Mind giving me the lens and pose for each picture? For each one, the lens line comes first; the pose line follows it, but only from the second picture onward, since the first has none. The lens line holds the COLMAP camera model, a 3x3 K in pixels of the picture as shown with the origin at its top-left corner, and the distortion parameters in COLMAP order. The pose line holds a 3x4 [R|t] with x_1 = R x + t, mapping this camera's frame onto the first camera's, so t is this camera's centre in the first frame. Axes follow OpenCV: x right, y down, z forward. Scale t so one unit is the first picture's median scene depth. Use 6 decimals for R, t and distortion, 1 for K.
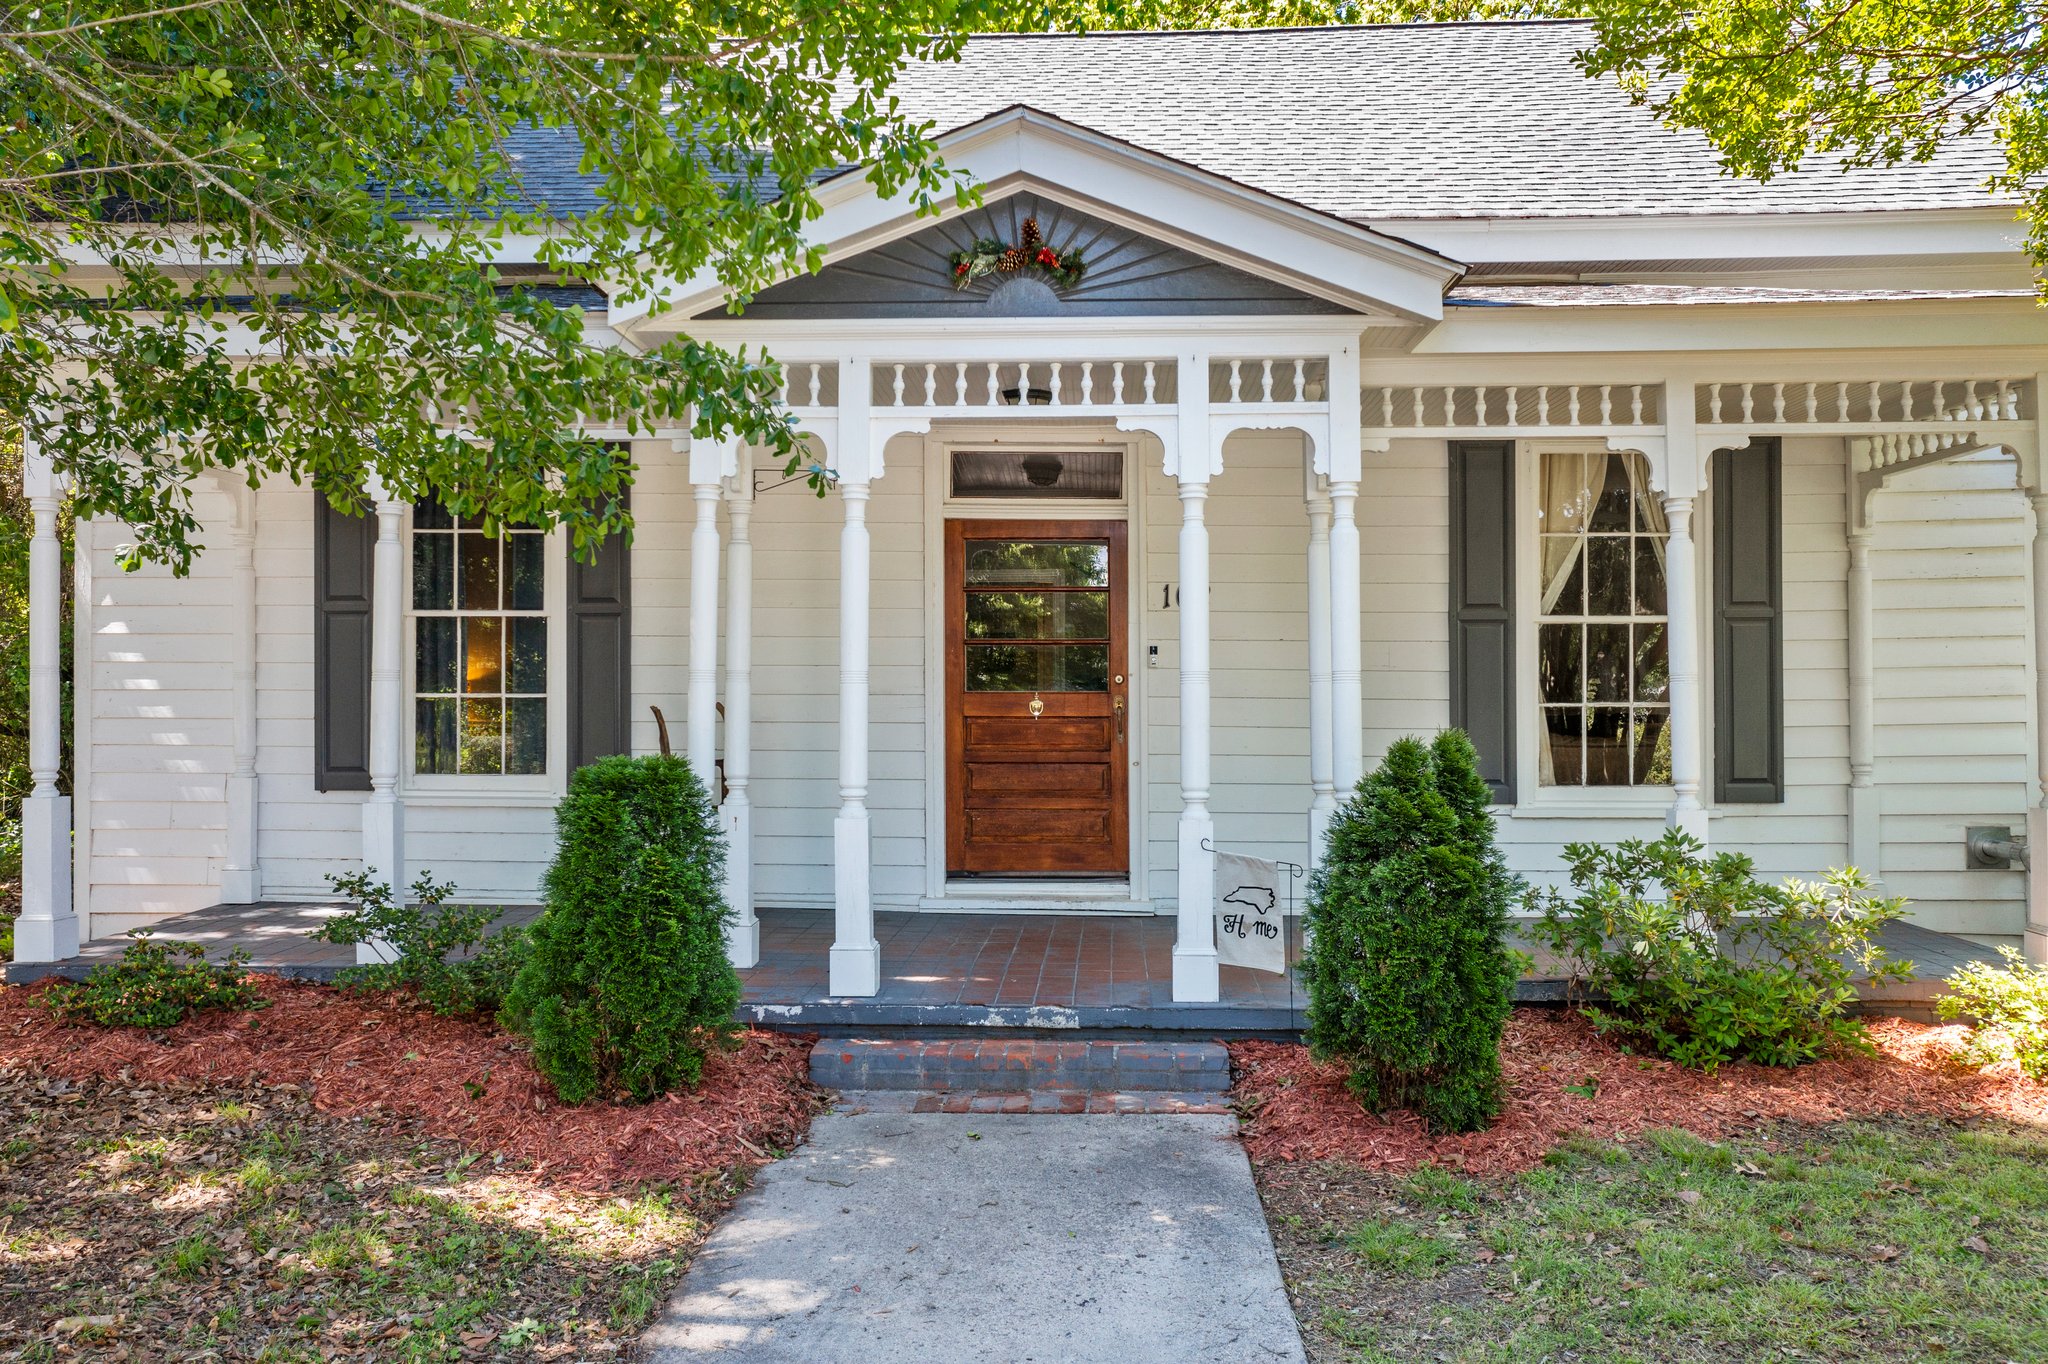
lens RADIAL K [[1653.5, 0, 1025.7], [0, 1653.5, 650.7], [0, 0, 1]] dist [-0.000205, -0.000378]
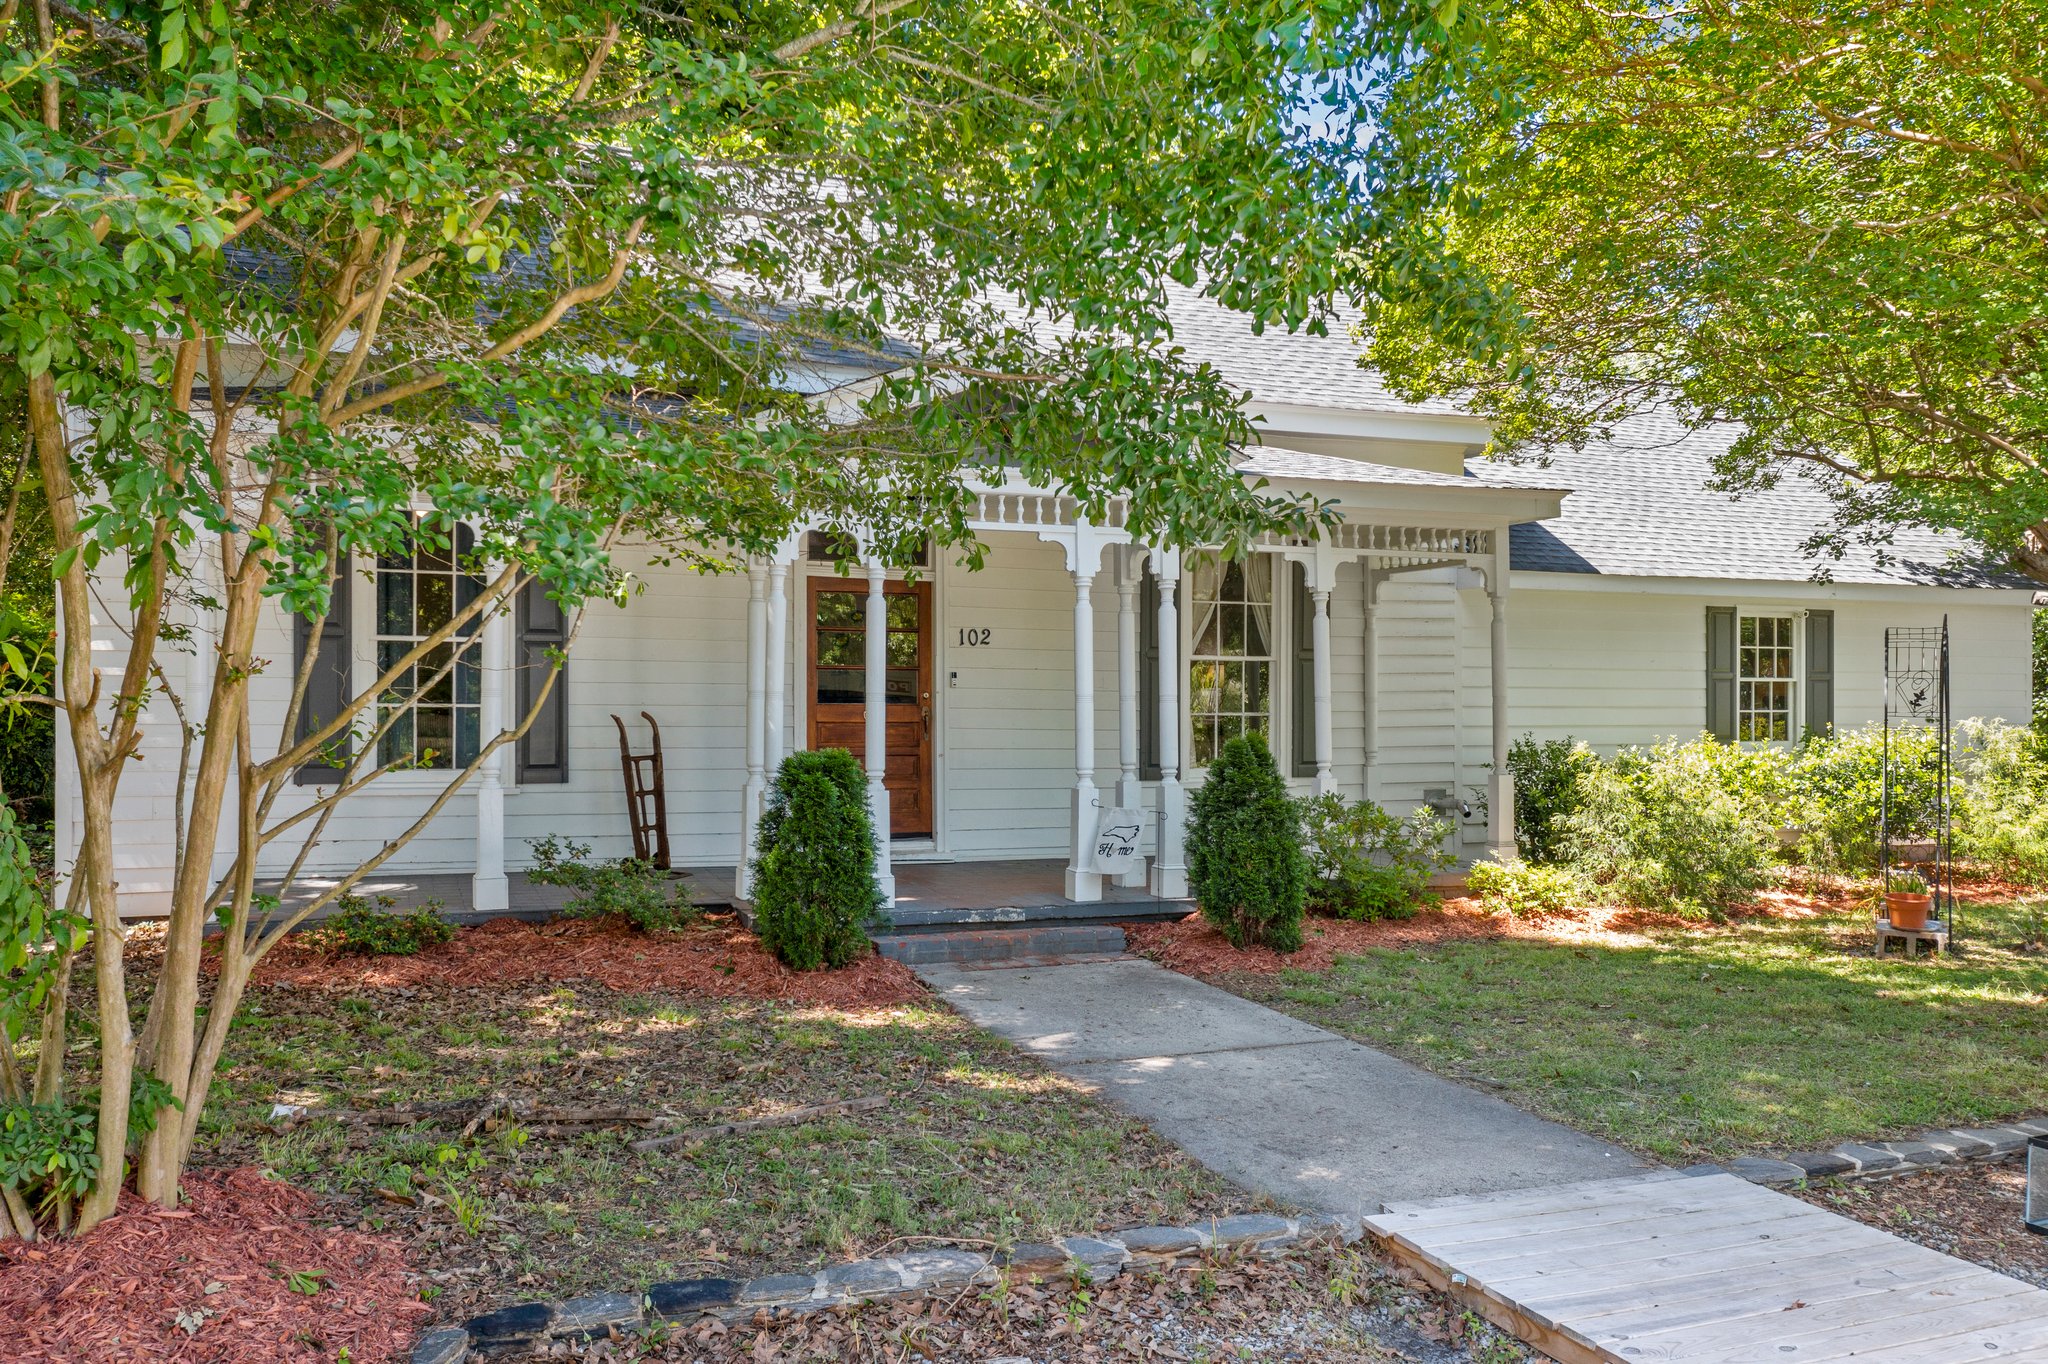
lens RADIAL K [[1653.5, 0, 1025.7], [0, 1653.5, 650.7], [0, 0, 1]] dist [-0.000205, -0.000378]
pose [[0.913442, 0.016991, 0.406615, -0.445763], [-0.016799, 0.999851, -0.004042, -0.016906], [-0.406623, -0.003139, 0.913591, -0.321844]]
